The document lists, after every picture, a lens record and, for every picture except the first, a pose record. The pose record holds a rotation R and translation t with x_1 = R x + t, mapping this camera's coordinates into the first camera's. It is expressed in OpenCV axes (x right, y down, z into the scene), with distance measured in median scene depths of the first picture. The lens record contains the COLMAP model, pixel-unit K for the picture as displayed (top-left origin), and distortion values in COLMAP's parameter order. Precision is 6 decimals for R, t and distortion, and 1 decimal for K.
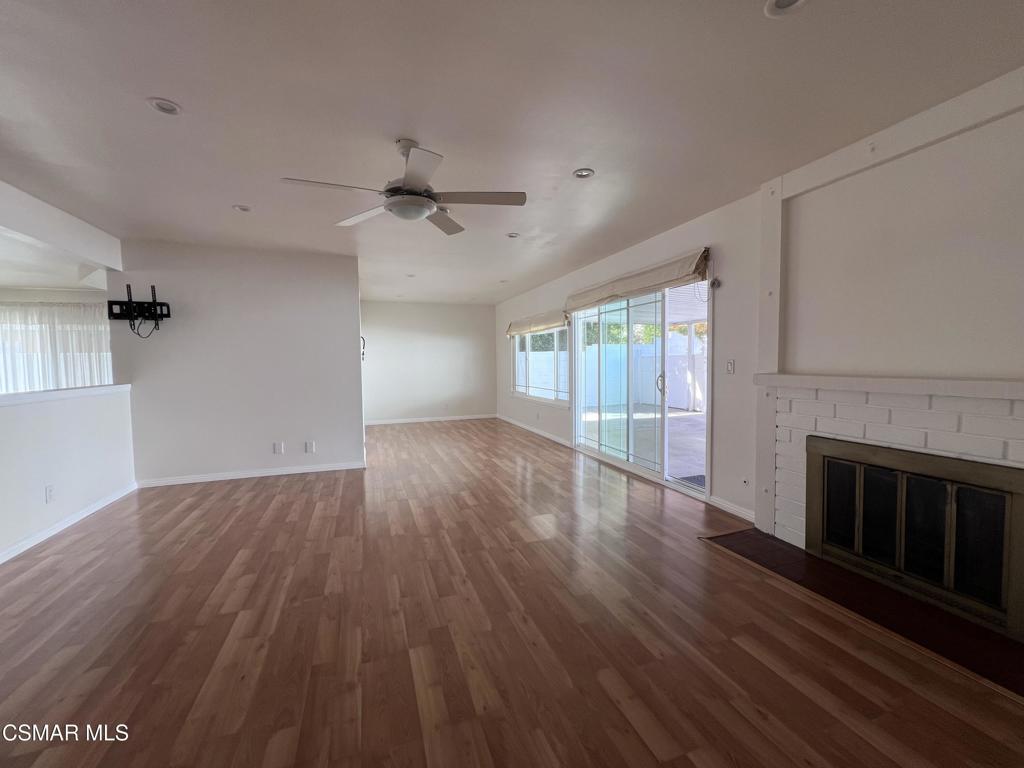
lens RADIAL K [[411.1, 0, 510.5], [0, 411.1, 388.5], [0, 0, 1]] dist [-0.003055, 0.001457]
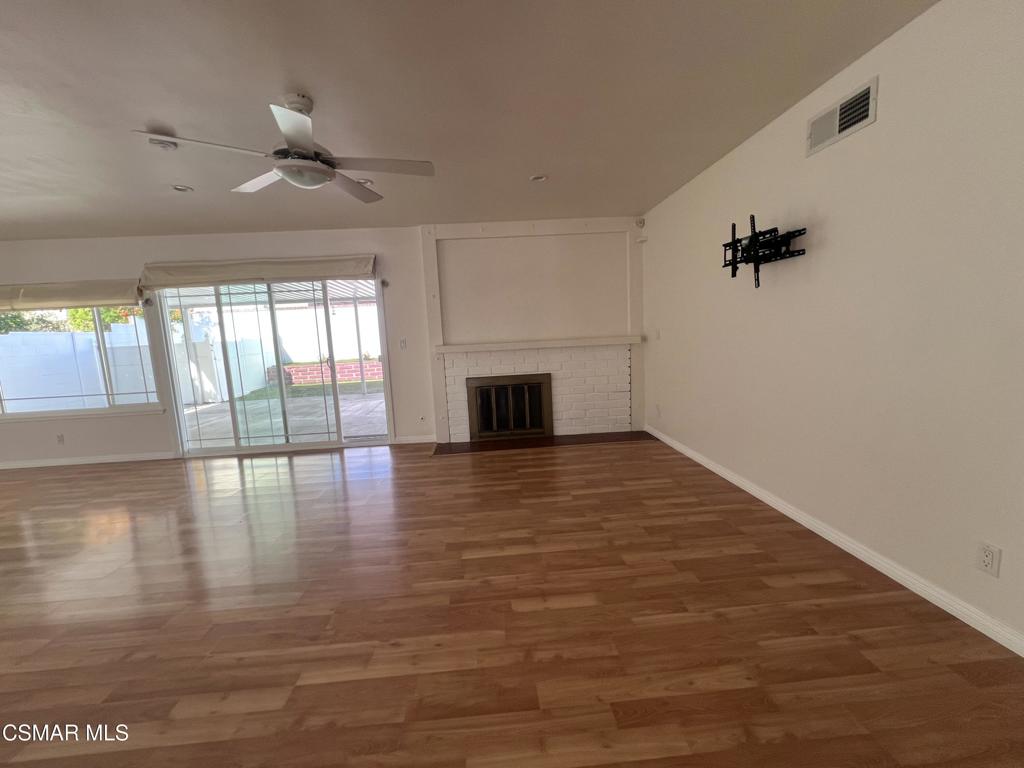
lens RADIAL K [[410.0, 0, 513.3], [0, 410.0, 383.9], [0, 0, 1]] dist [-0.003520, -0.000175]
pose [[0.264644, -0.123116, 0.956455, -0.938164], [0.109135, 0.989269, 0.097143, -0.013261], [-0.958151, 0.078674, 0.275240, 0.304157]]
